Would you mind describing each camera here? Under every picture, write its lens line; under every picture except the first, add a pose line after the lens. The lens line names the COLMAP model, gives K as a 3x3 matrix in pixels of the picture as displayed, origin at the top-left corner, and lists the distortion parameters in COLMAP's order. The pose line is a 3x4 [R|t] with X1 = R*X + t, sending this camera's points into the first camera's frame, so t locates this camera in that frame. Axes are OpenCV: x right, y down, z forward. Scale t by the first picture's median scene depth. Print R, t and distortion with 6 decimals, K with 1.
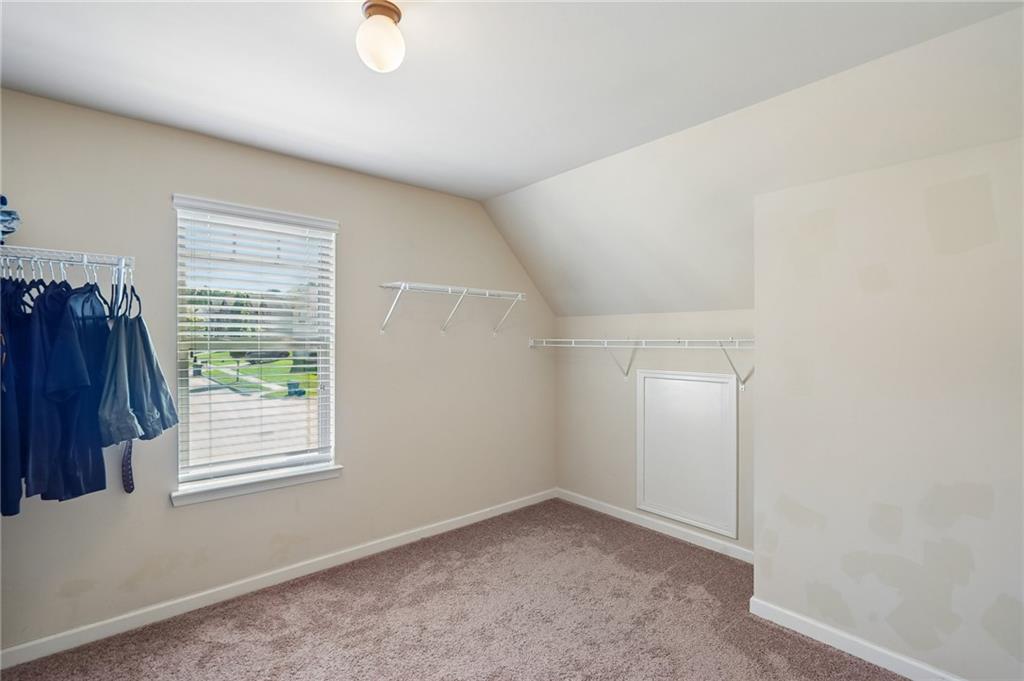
lens RADIAL K [[470.4, 0, 512.3], [0, 470.4, 342.5], [0, 0, 1]] dist [-0.001524, -0.000119]
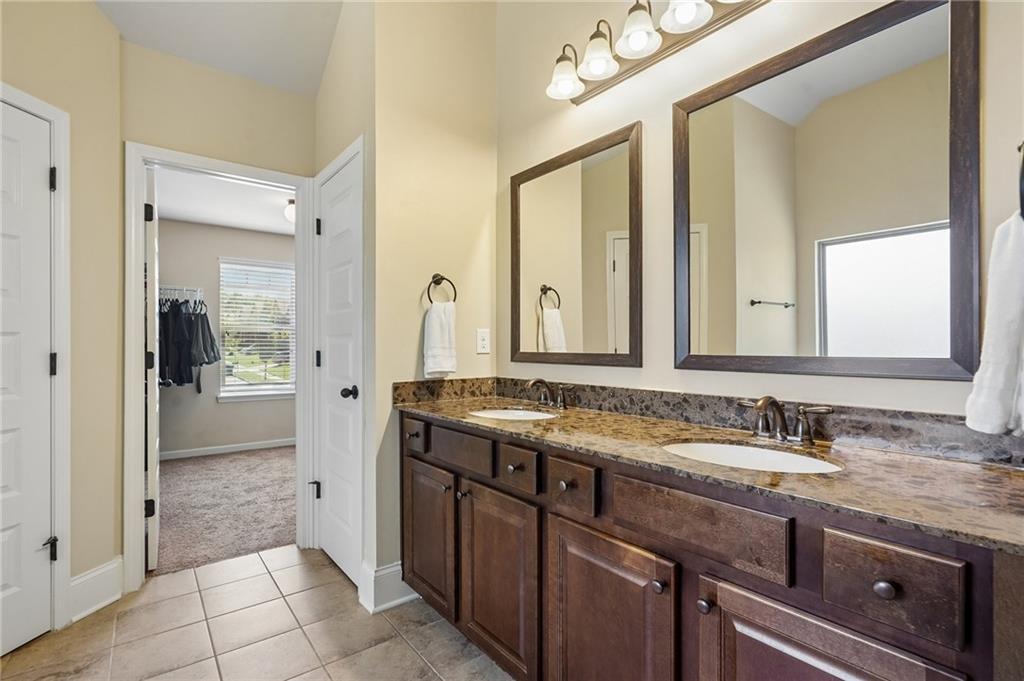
lens RADIAL K [[470.4, 0, 511.2], [0, 470.4, 342.2], [0, 0, 1]] dist [-0.001524, -0.000119]
pose [[0.998740, -0.002770, -0.050102, 0.865132], [0.002392, 0.999968, -0.007590, 0.111225], [0.050121, 0.007460, 0.998715, -1.289640]]
